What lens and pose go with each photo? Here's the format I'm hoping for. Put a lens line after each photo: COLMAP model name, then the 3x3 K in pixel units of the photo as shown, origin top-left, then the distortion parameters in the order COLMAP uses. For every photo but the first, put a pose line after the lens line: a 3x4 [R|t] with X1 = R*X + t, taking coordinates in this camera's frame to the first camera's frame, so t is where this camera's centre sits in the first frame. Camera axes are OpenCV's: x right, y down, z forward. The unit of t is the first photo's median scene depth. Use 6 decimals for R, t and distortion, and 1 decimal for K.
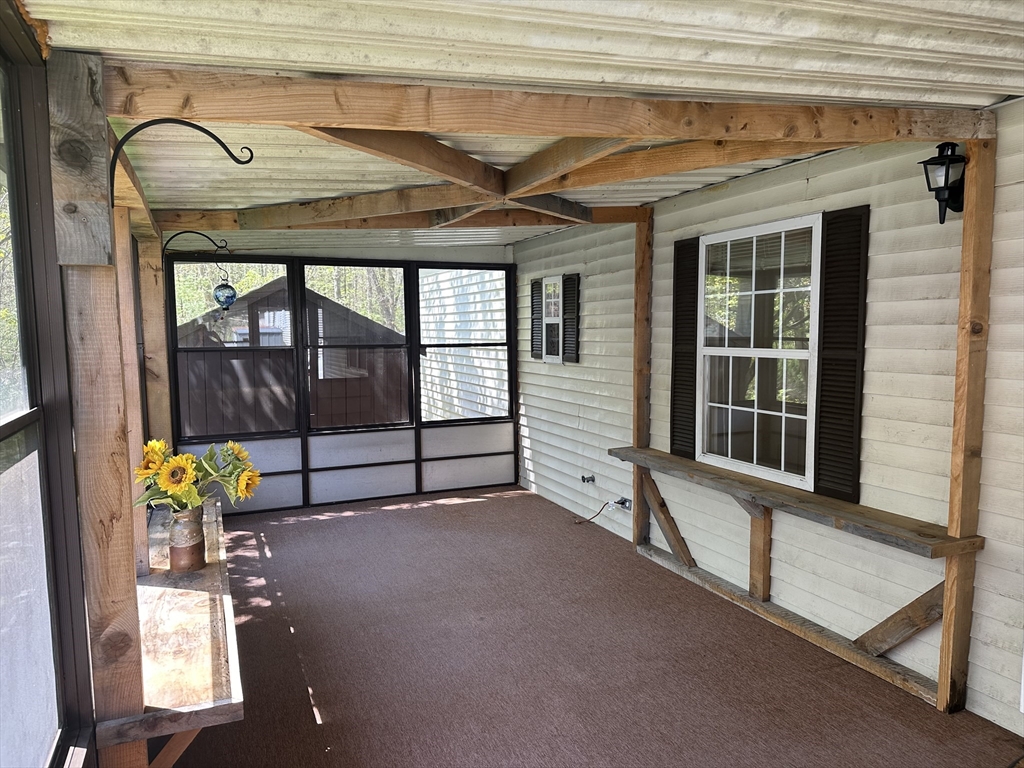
lens RADIAL K [[716.0, 0, 514.3], [0, 716.0, 390.5], [0, 0, 1]] dist [0.126376, -0.183592]
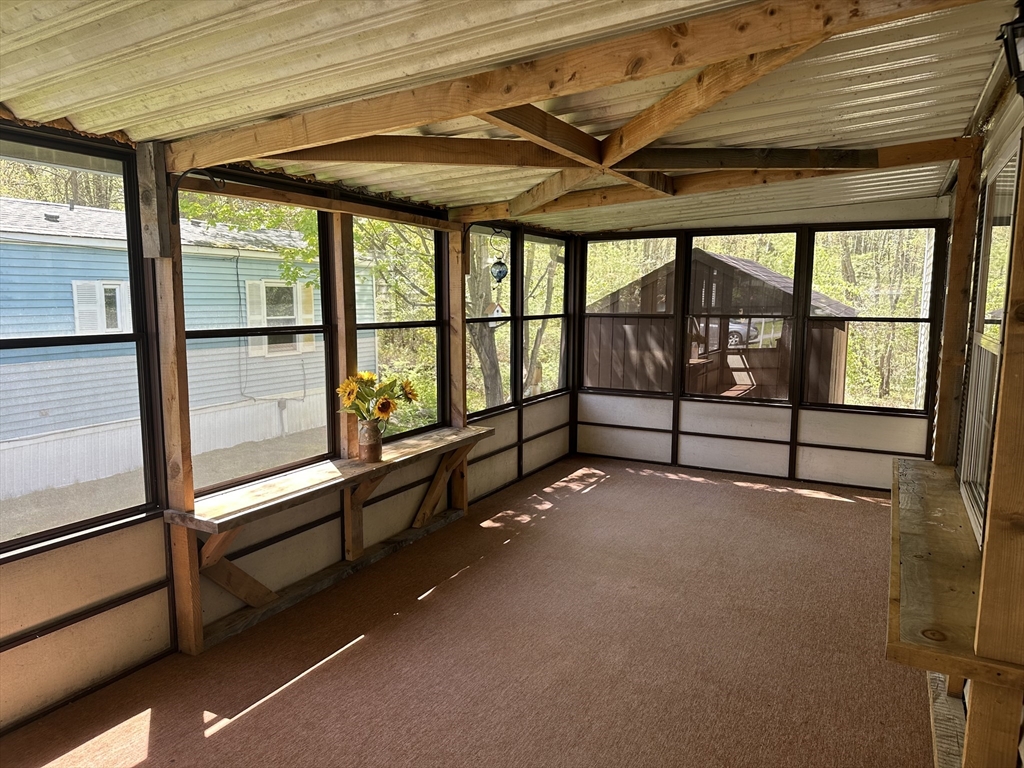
lens RADIAL K [[716.0, 0, 514.3], [0, 716.0, 390.5], [0, 0, 1]] dist [0.126376, -0.183592]
pose [[0.623863, 0.115562, -0.772942, 0.392198], [-0.082738, 0.993216, 0.081715, -0.017797], [0.777142, 0.012972, 0.629192, 0.150112]]
